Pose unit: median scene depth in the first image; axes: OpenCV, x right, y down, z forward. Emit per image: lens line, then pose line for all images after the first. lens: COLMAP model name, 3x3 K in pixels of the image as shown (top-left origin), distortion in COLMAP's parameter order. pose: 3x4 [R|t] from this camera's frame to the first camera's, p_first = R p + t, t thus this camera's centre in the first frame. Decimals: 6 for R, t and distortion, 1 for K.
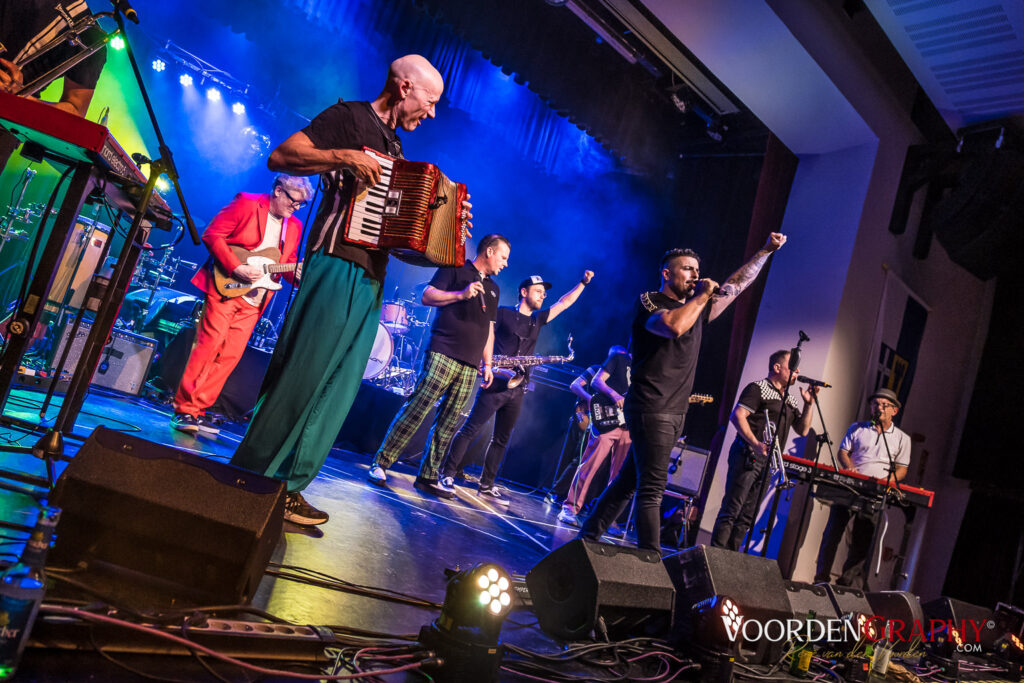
lens RADIAL K [[708.1, 0, 511.4], [0, 708.1, 344.4], [0, 0, 1]] dist [-0.027447, 0.009592]
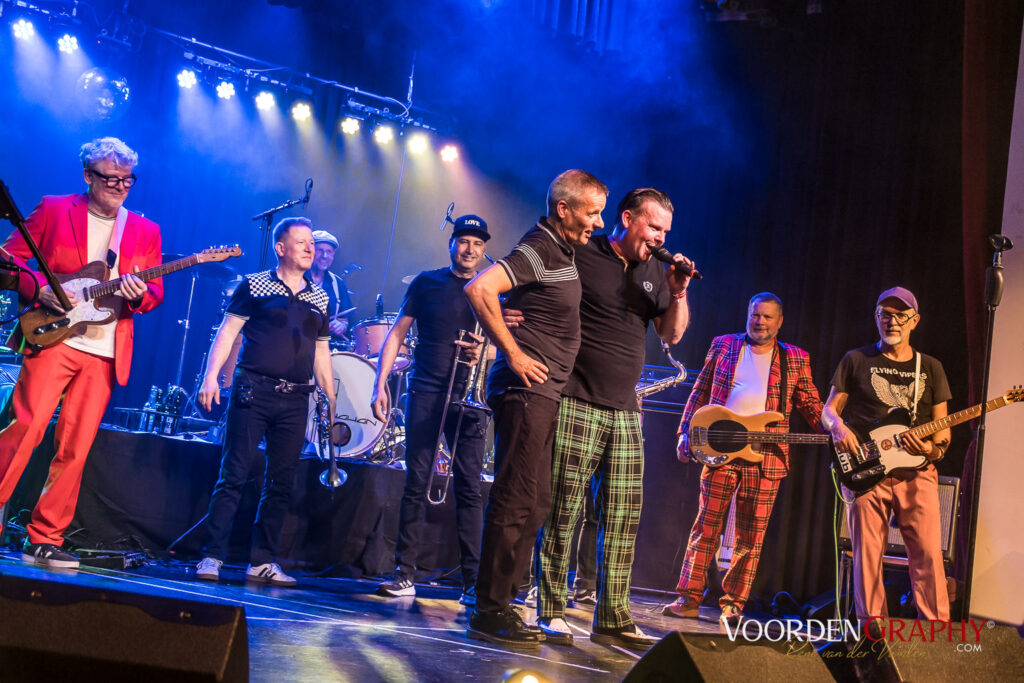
lens RADIAL K [[1308.4, 0, 502.2], [0, 1308.4, 359.2], [0, 0, 1]] dist [0.008703, 0.000000]
pose [[0.980140, -0.176553, -0.090306, 0.038345], [0.176685, 0.984245, -0.006603, -0.002498], [0.090049, -0.009484, 0.995892, -0.112060]]
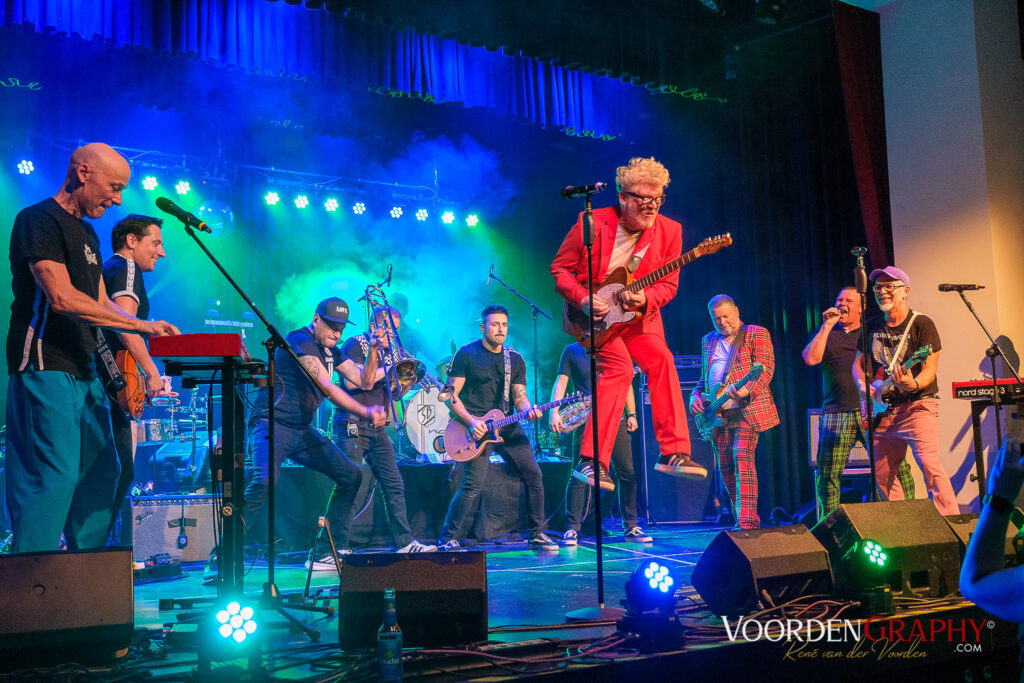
lens RADIAL K [[1094.5, 0, 514.1], [0, 1094.5, 351.9], [0, 0, 1]] dist [-0.002977, 0.000000]
pose [[0.940536, -0.329145, -0.084005, 0.009469], [0.329266, 0.944150, -0.012804, -0.034899], [0.083527, -0.015617, 0.996383, -0.317098]]
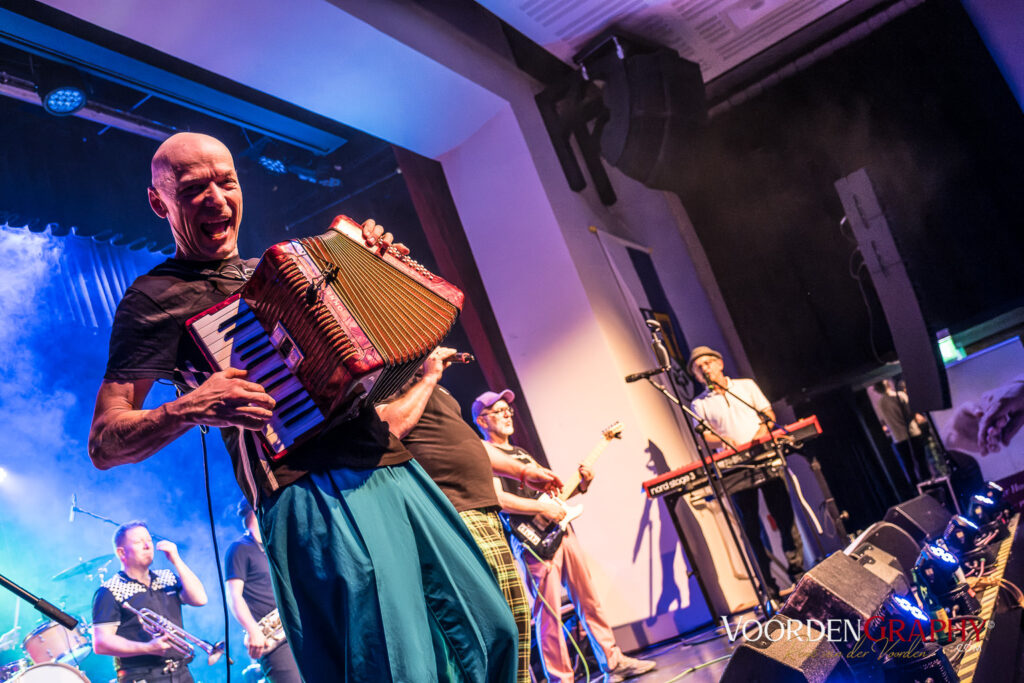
lens RADIAL K [[1009.2, 0, 515.2], [0, 1009.2, 337.3], [0, 0, 1]] dist [-0.020749, 0.000000]
pose [[0.750636, -0.479430, 0.454634, -0.176691], [0.541277, 0.840815, -0.007019, -0.056364], [-0.378898, 0.251352, 0.890651, 0.007977]]
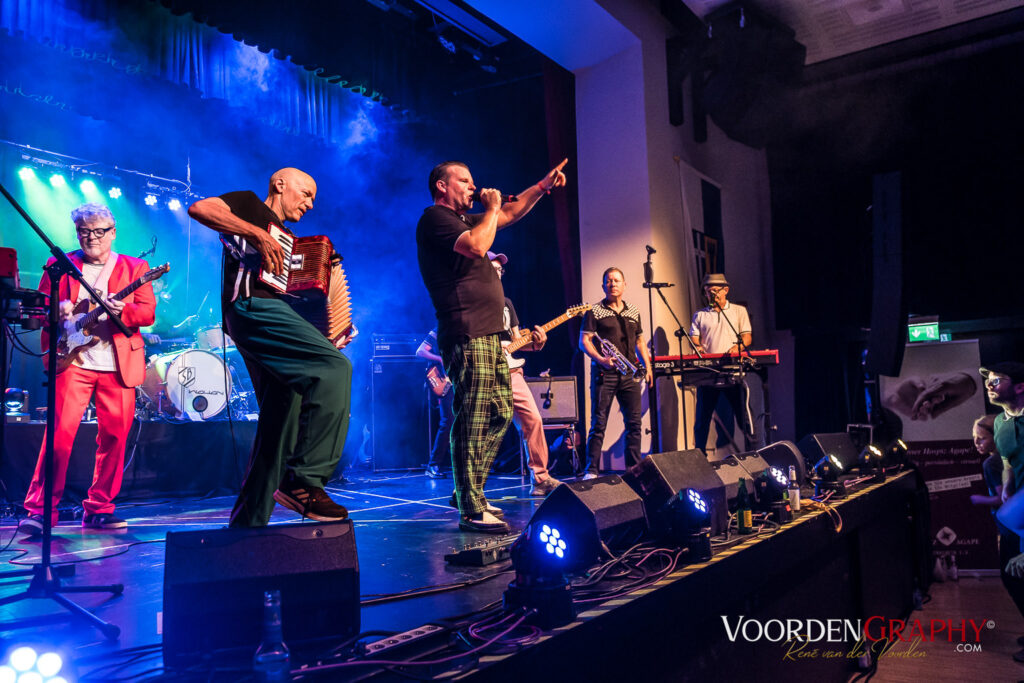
lens RADIAL K [[776.6, 0, 509.6], [0, 776.6, 340.3], [0, 0, 1]] dist [0.001905, -0.008564]
pose [[0.921137, -0.294777, 0.254190, -0.095469], [0.280208, 0.955463, 0.092600, -0.035681], [-0.270165, -0.014072, 0.962711, -0.073709]]
